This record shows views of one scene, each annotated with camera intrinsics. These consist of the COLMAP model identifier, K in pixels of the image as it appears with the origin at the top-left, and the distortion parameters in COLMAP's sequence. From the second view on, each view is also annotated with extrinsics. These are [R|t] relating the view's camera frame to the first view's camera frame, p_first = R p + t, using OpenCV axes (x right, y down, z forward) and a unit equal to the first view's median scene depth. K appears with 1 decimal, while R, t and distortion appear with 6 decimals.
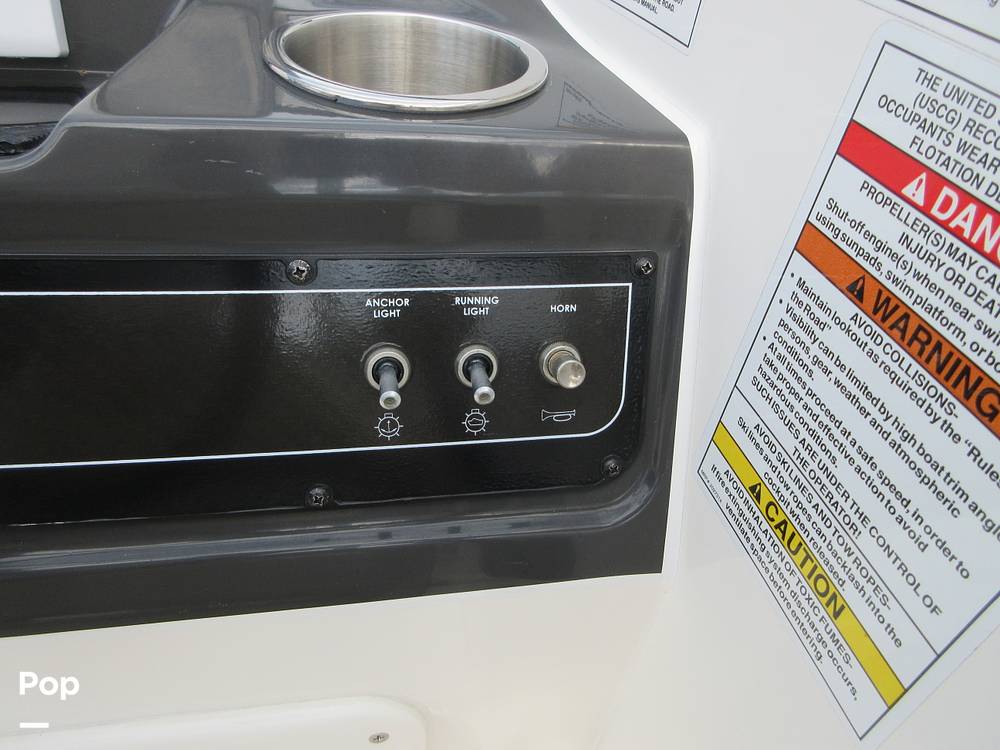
lens RADIAL K [[764.3, 0, 493.0], [0, 764.3, 371.4], [0, 0, 1]] dist [0.014795, 0.002872]
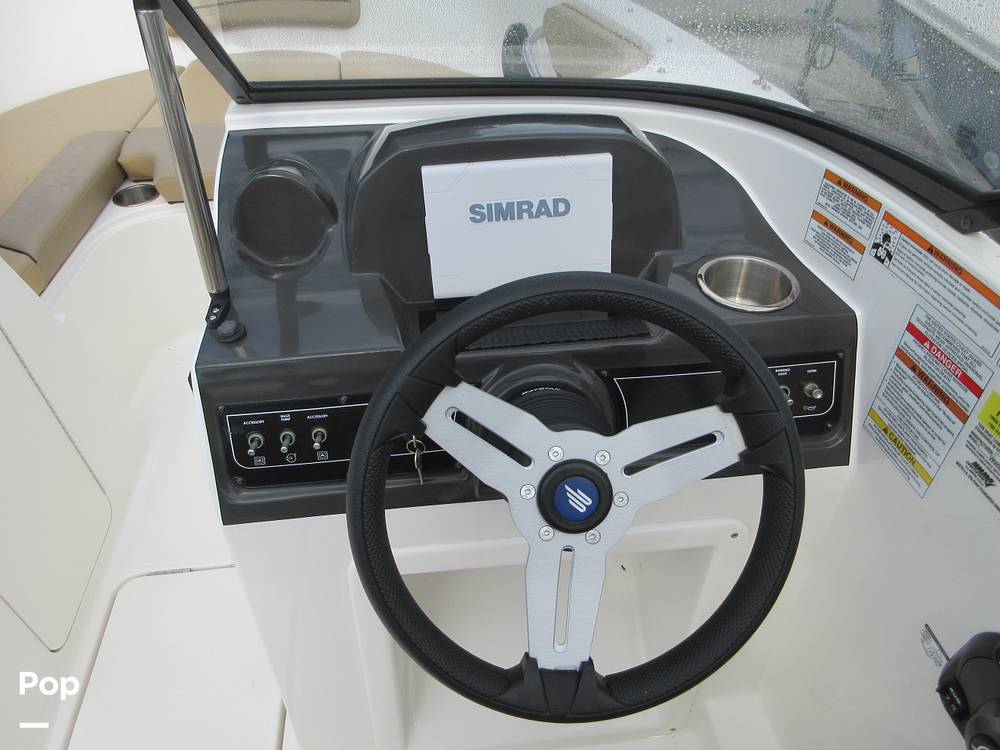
lens RADIAL K [[764.3, 0, 493.0], [0, 764.3, 371.4], [0, 0, 1]] dist [0.014795, 0.002872]
pose [[0.991014, -0.047157, -0.125166, -0.971443], [0.047159, 0.998883, -0.002947, -0.169486], [0.125165, -0.002982, 0.992131, -2.662777]]
